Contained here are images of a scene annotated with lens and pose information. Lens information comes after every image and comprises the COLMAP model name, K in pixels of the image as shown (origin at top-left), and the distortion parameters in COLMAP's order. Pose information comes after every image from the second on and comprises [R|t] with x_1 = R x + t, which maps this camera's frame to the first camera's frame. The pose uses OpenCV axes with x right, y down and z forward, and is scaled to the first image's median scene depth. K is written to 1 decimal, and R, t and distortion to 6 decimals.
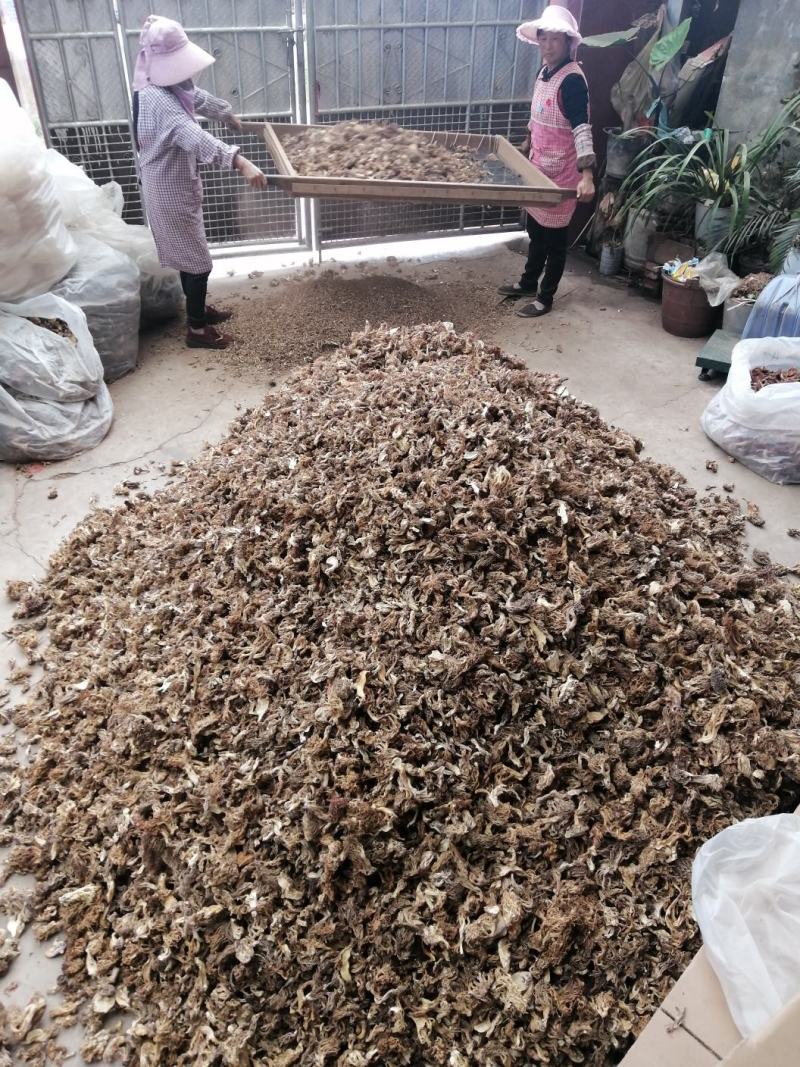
lens RADIAL K [[837.6, 0, 400.0], [0, 837.6, 533.5], [0, 0, 1]] dist [-0.032865, 0.009295]
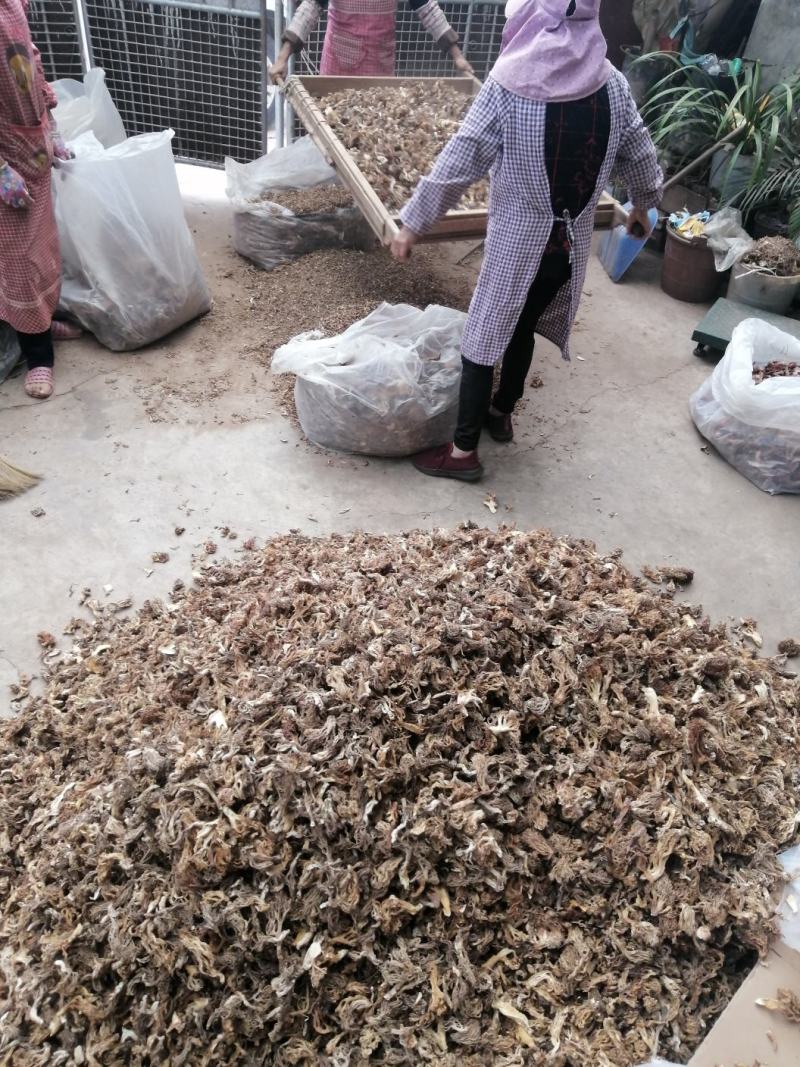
lens RADIAL K [[837.6, 0, 400.0], [0, 837.6, 533.5], [0, 0, 1]] dist [-0.032865, 0.009295]
pose [[0.996520, 0.077728, 0.030101, 0.032583], [-0.080518, 0.991050, 0.106476, -0.063510], [-0.021556, -0.108529, 0.993860, 0.097889]]
